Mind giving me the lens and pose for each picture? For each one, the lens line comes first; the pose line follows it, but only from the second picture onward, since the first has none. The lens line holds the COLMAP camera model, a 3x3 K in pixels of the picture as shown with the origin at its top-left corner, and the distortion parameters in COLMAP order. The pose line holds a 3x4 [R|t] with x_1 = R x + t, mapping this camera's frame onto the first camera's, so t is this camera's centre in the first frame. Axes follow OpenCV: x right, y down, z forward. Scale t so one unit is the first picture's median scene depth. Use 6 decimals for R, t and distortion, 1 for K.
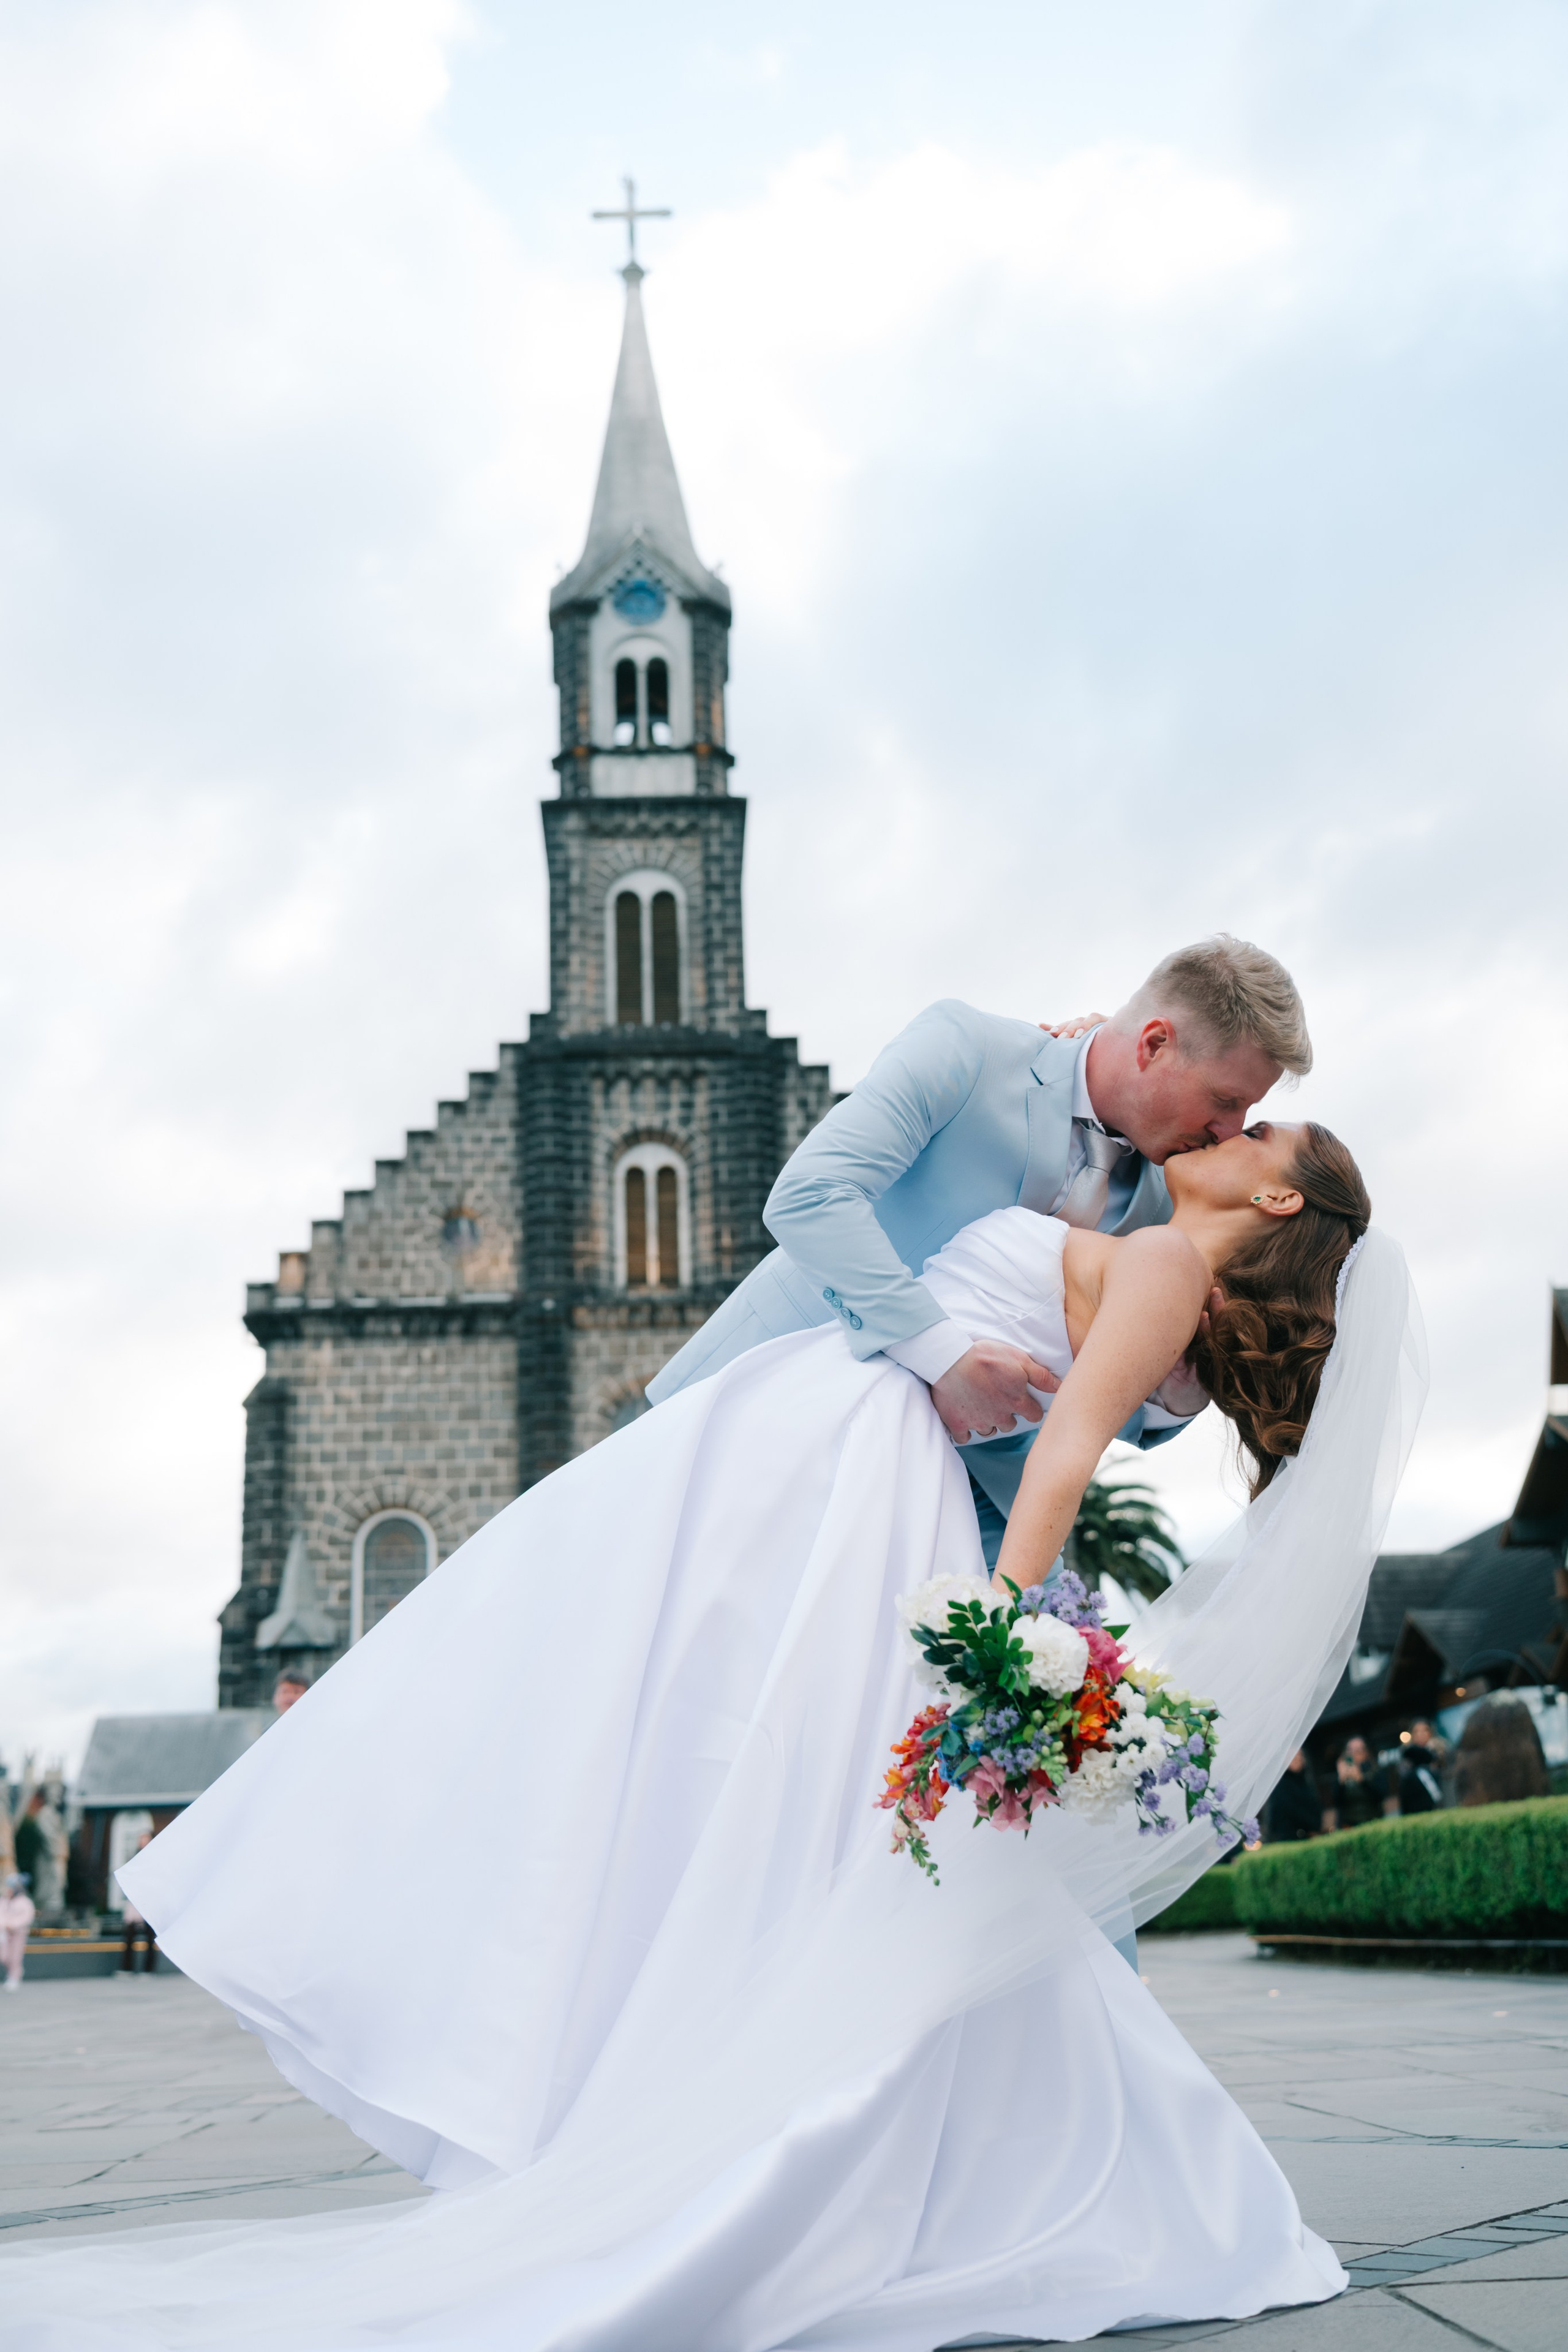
lens RADIAL K [[2450.0, 0, 740.6], [0, 2450.0, 1174.5], [0, 0, 1]] dist [0.005291, -0.002195]
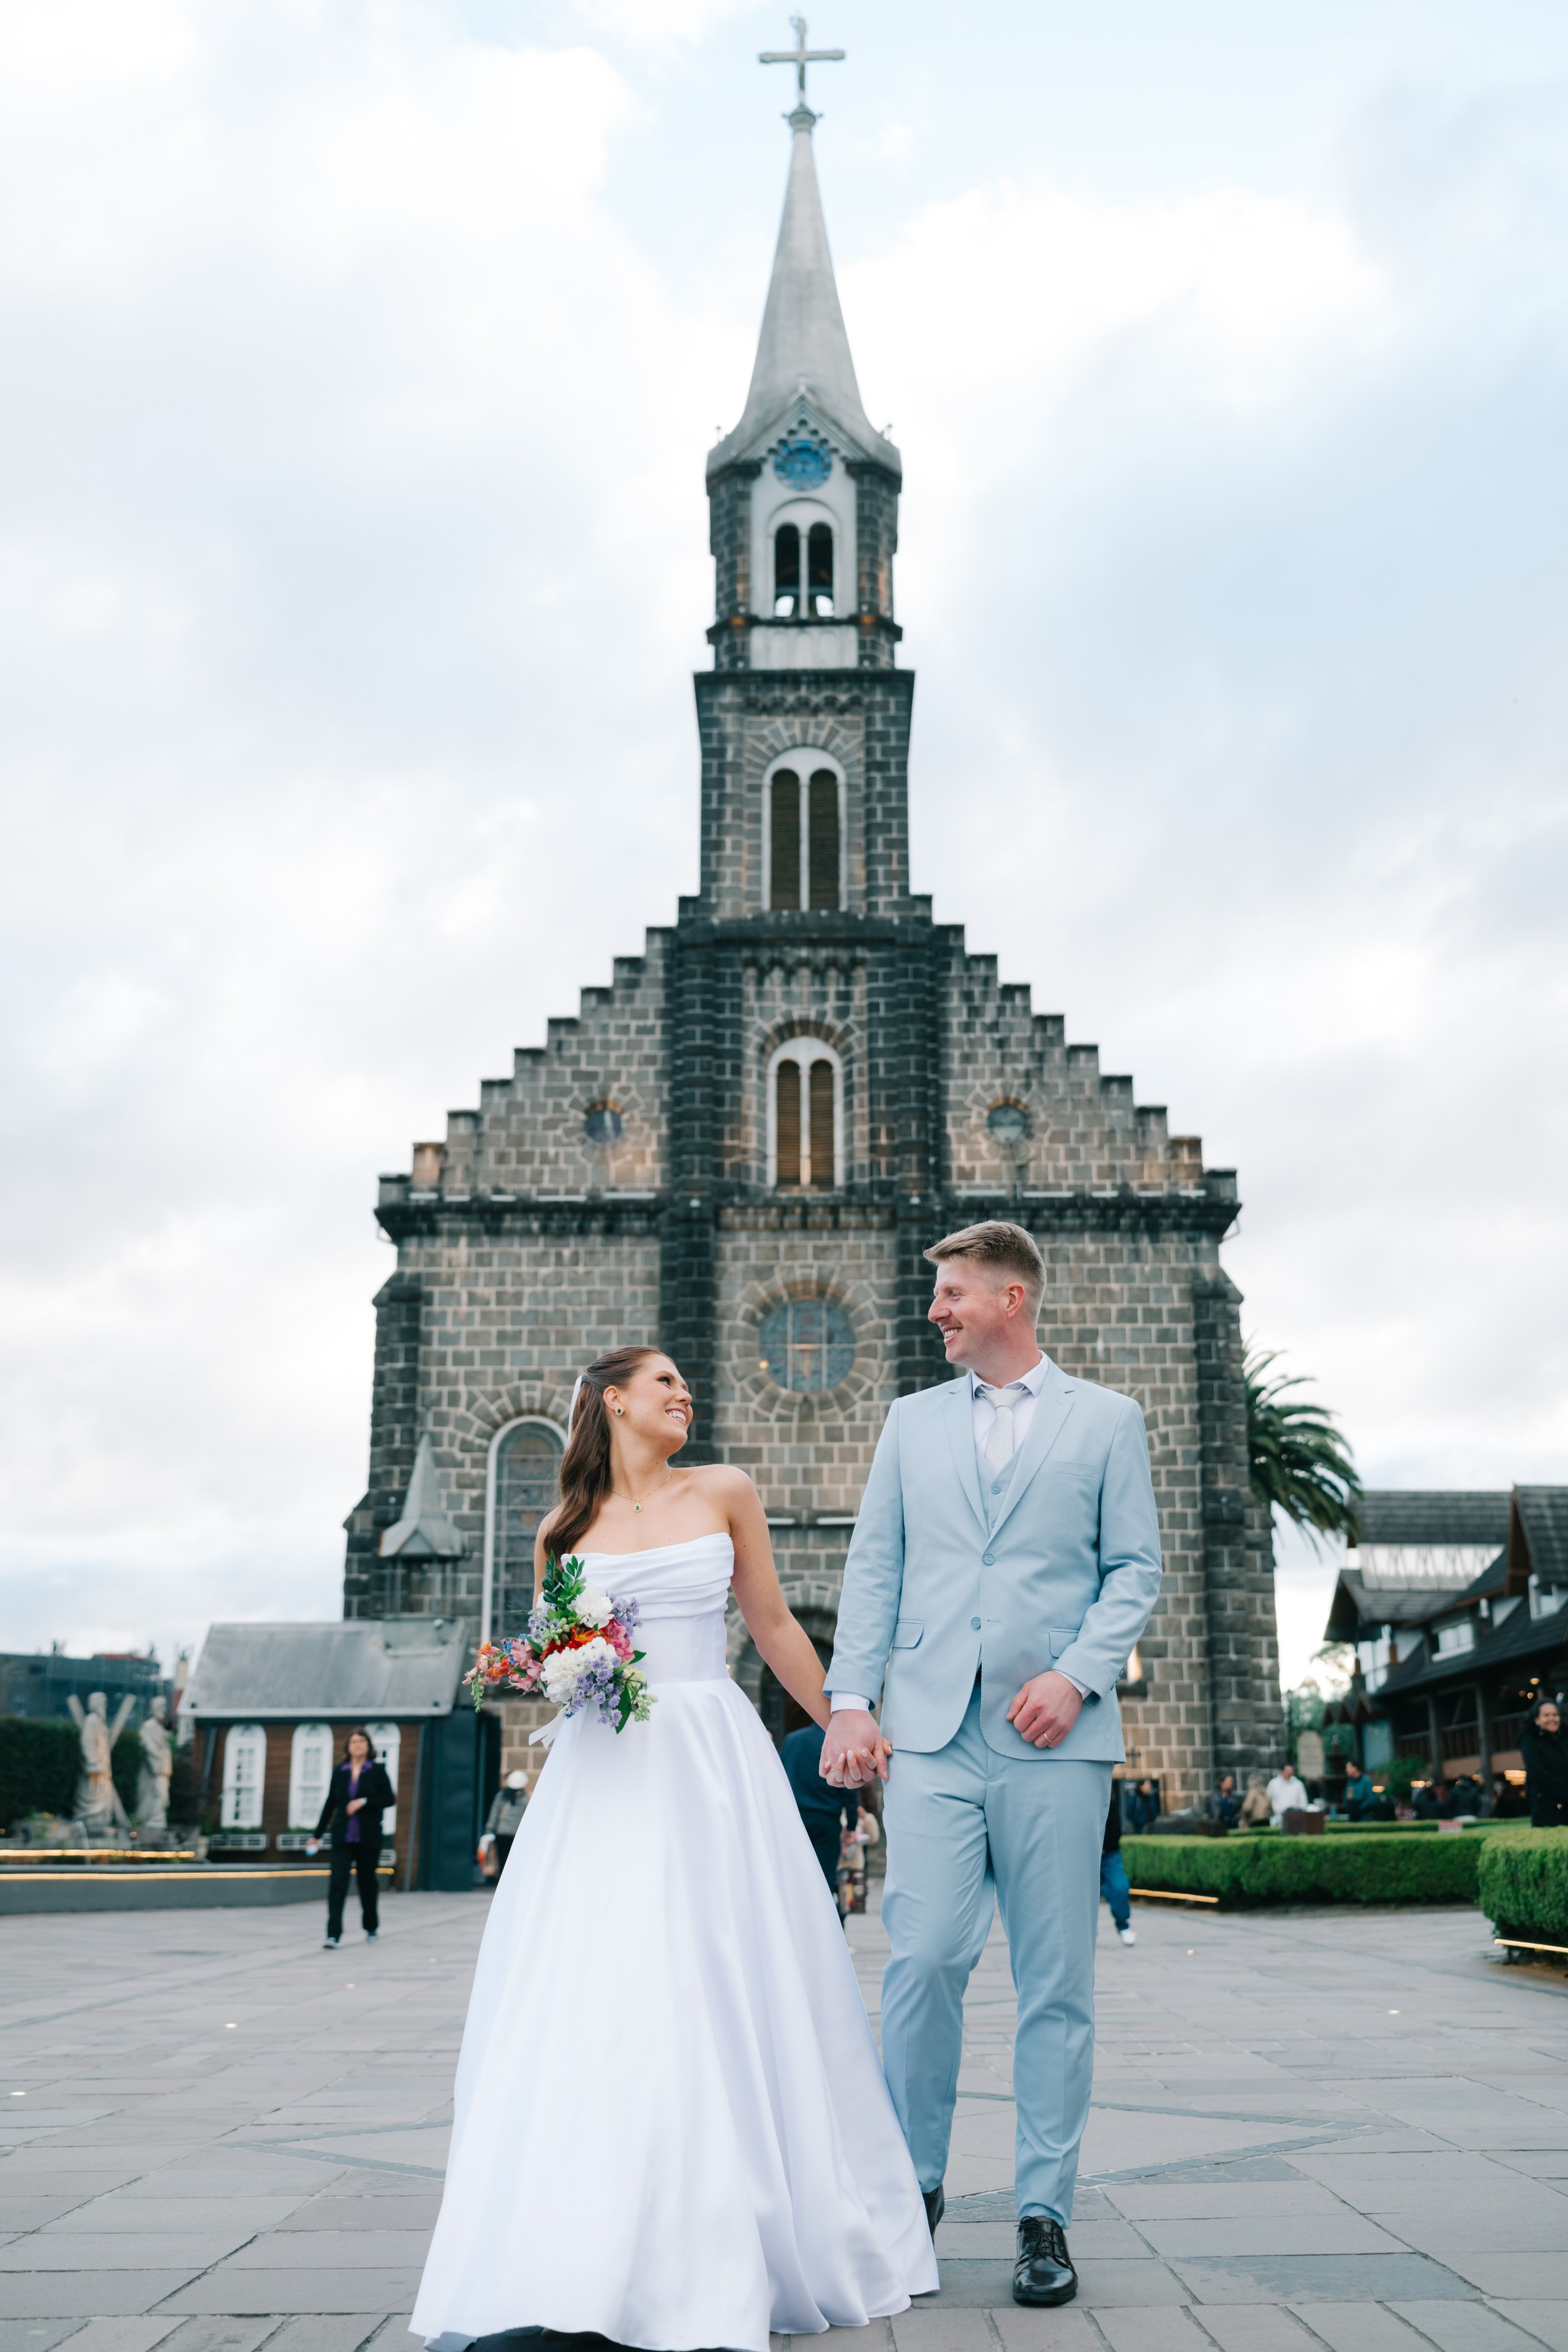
lens RADIAL K [[2380.5, 0, 759.3], [0, 2380.5, 1159.4], [0, 0, 1]] dist [0.001006, 0.000208]
pose [[0.998060, 0.016460, -0.060050, 0.001645], [-0.014965, 0.999569, 0.025267, 0.012043], [0.060440, -0.024319, 0.997876, 0.080087]]
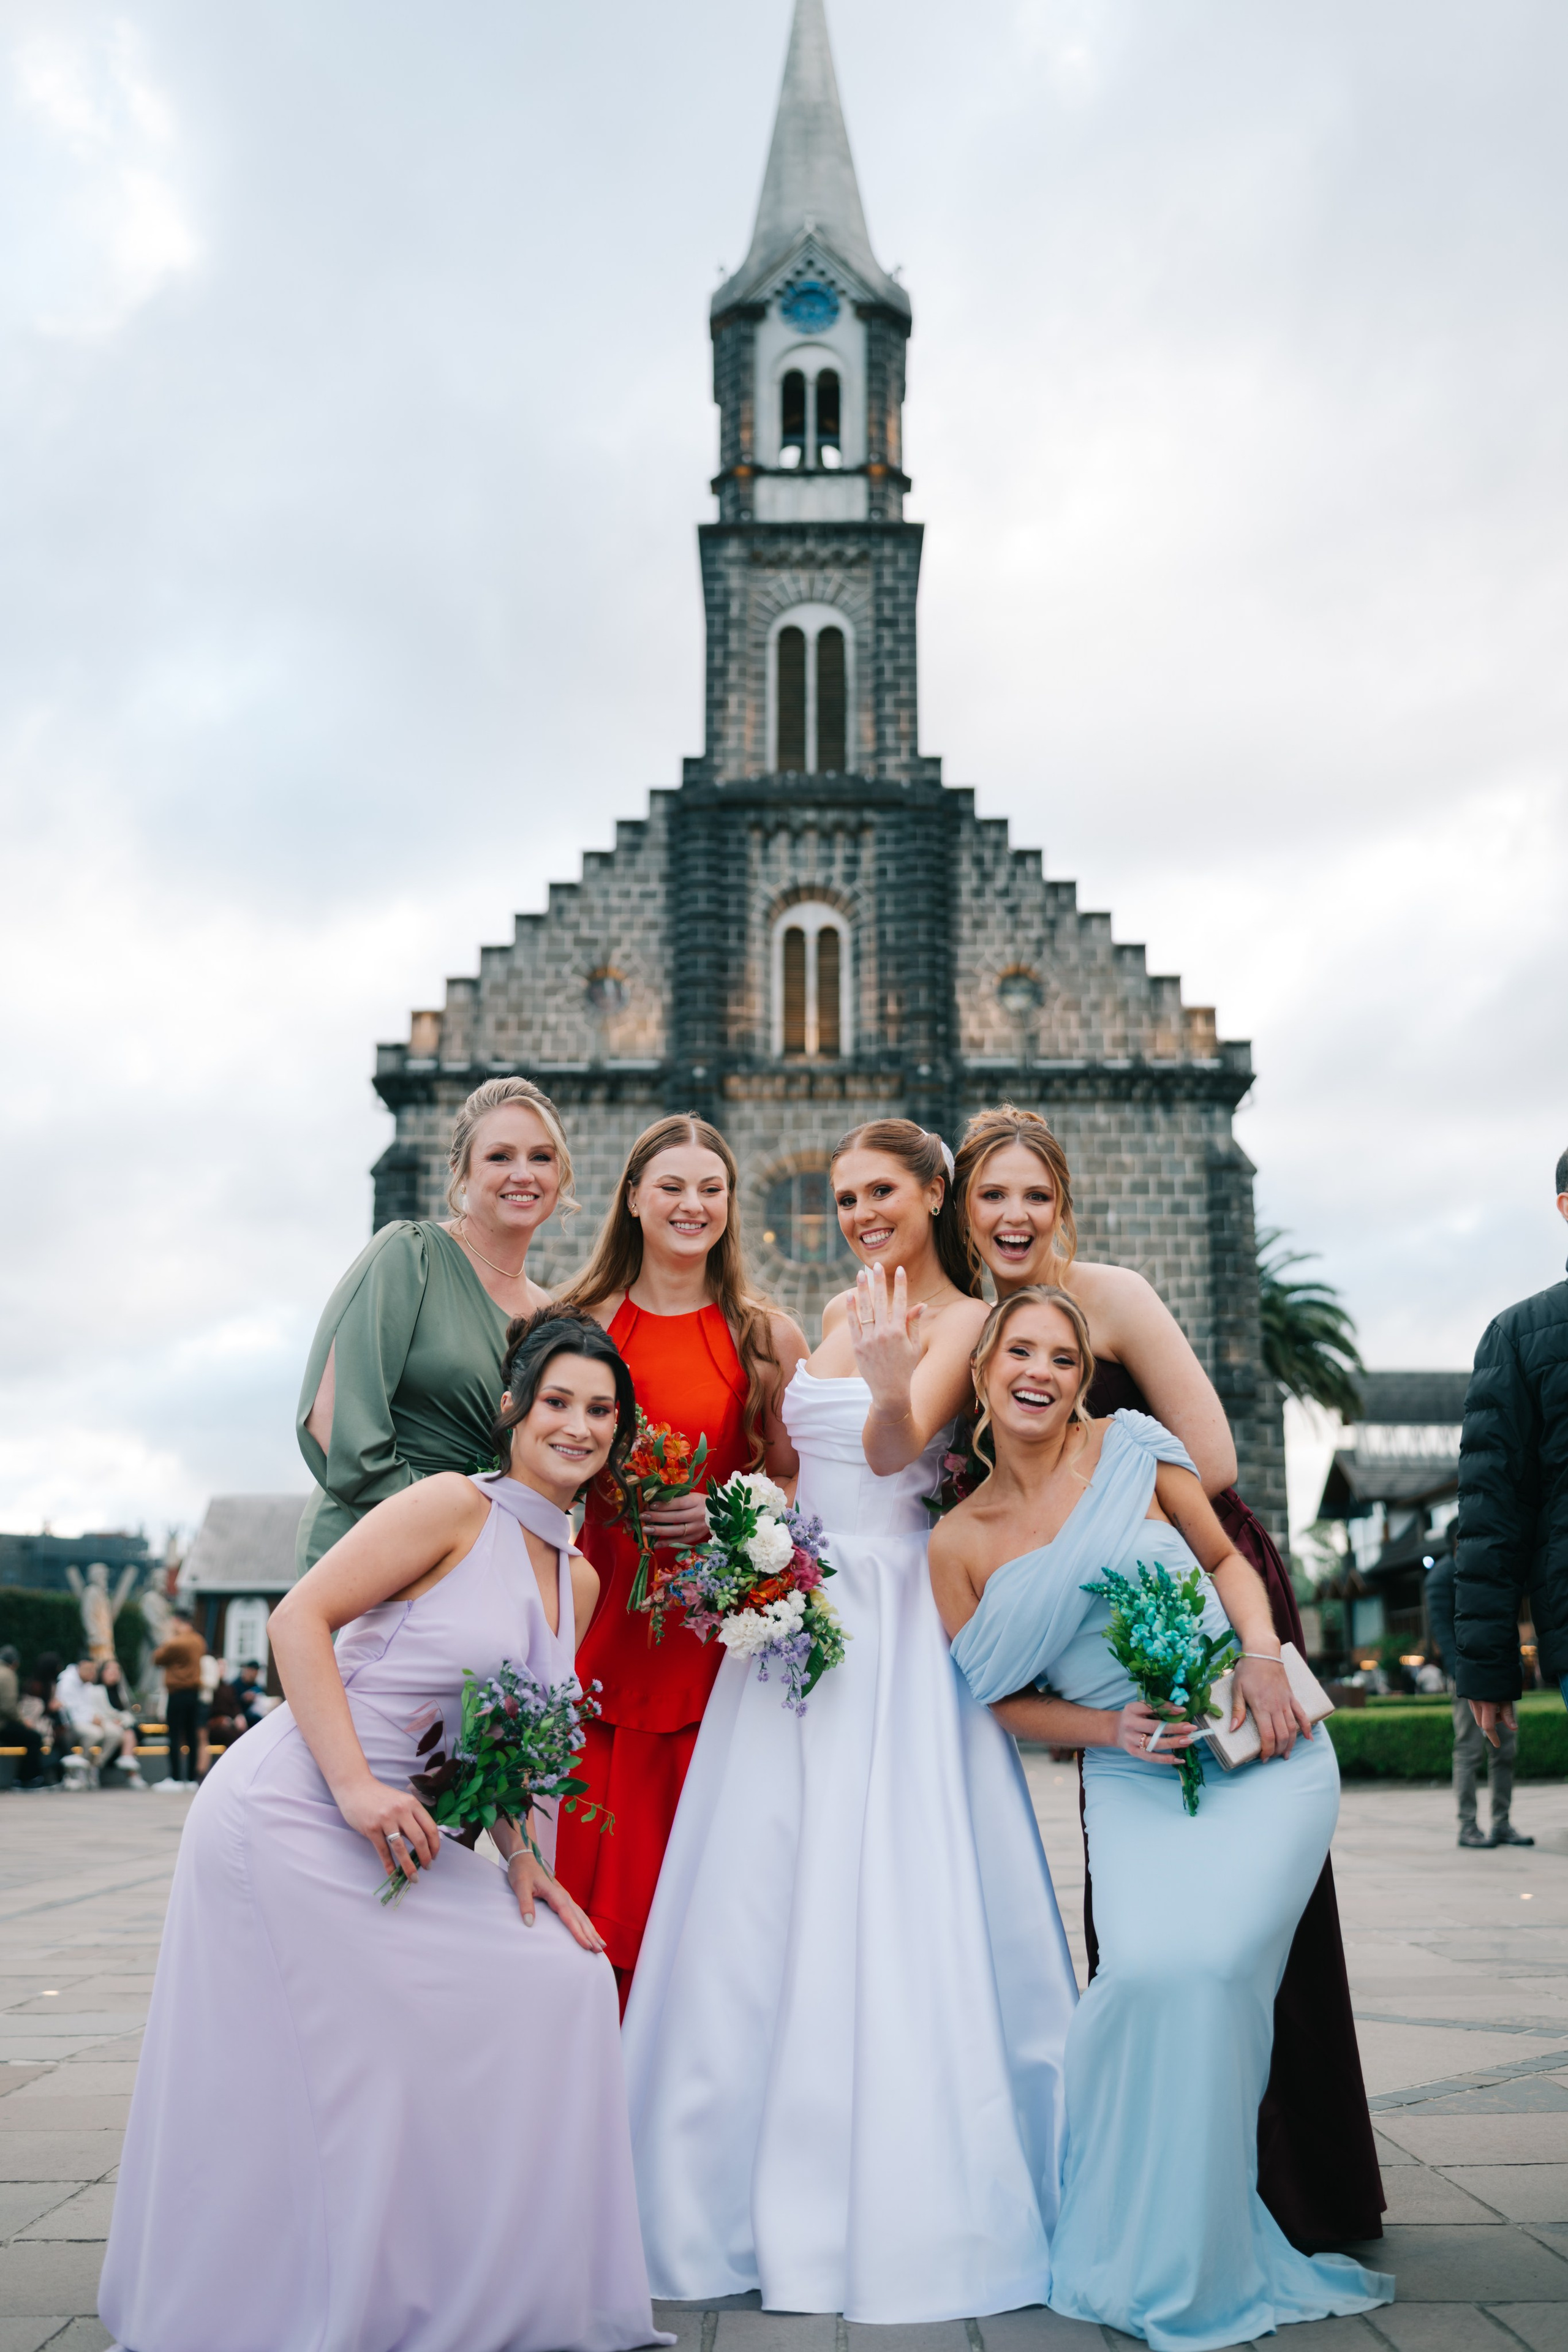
lens RADIAL K [[2348.0, 0, 745.3], [0, 2348.0, 1177.5], [0, 0, 1]] dist [-0.001235, -0.012803]
pose [[0.998394, 0.021558, -0.052394, -0.013179], [-0.017420, 0.996786, 0.078192, 0.022377], [0.053912, -0.077153, 0.995561, 0.110446]]
